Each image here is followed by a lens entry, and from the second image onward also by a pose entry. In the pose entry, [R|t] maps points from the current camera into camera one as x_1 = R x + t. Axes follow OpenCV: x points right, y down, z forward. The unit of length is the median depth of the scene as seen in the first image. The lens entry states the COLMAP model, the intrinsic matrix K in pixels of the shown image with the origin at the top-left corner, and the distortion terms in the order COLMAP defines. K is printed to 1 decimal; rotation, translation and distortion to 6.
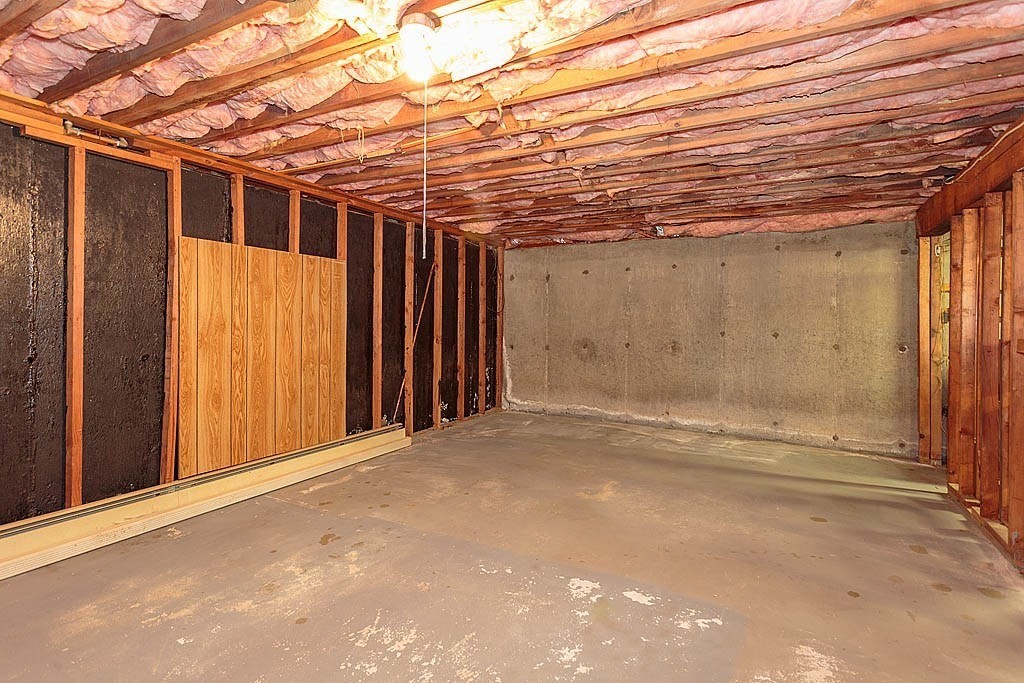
lens RADIAL K [[490.4, 0, 490.5], [0, 490.4, 322.6], [0, 0, 1]] dist [0.001367, 0.000722]
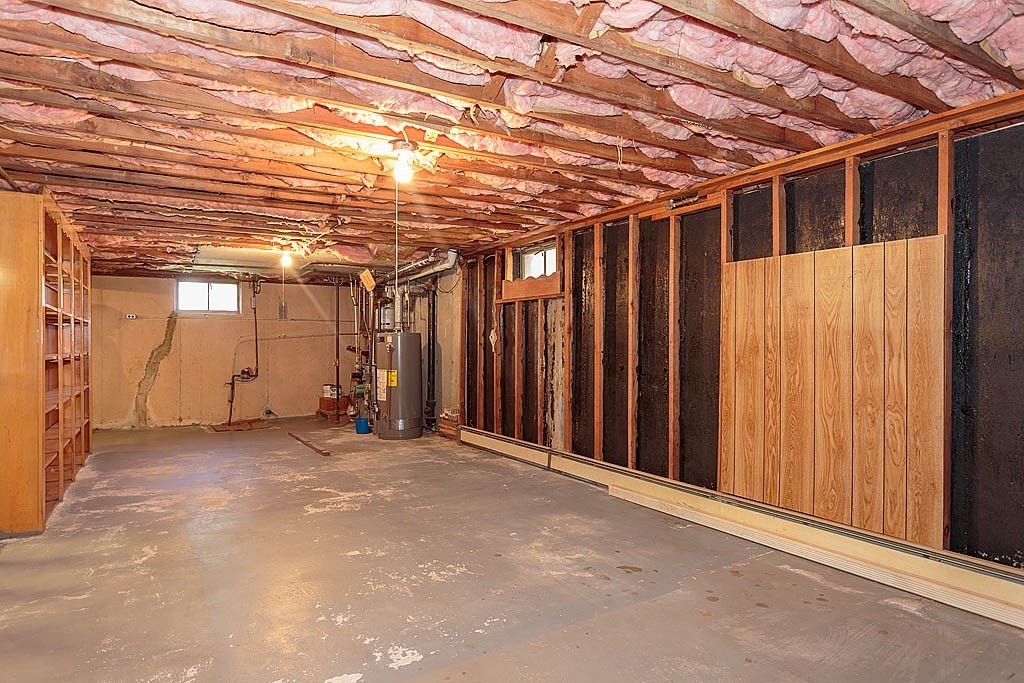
lens RADIAL K [[626.0, 0, 512.0], [0, 626.0, 341.5], [0, 0, 1]] dist [-0.006371, -0.000853]
pose [[-0.480921, -0.005835, -0.876744, 0.689377], [-0.002404, 0.999983, -0.005336, 0.001068], [0.876760, -0.000458, -0.480927, 1.112819]]
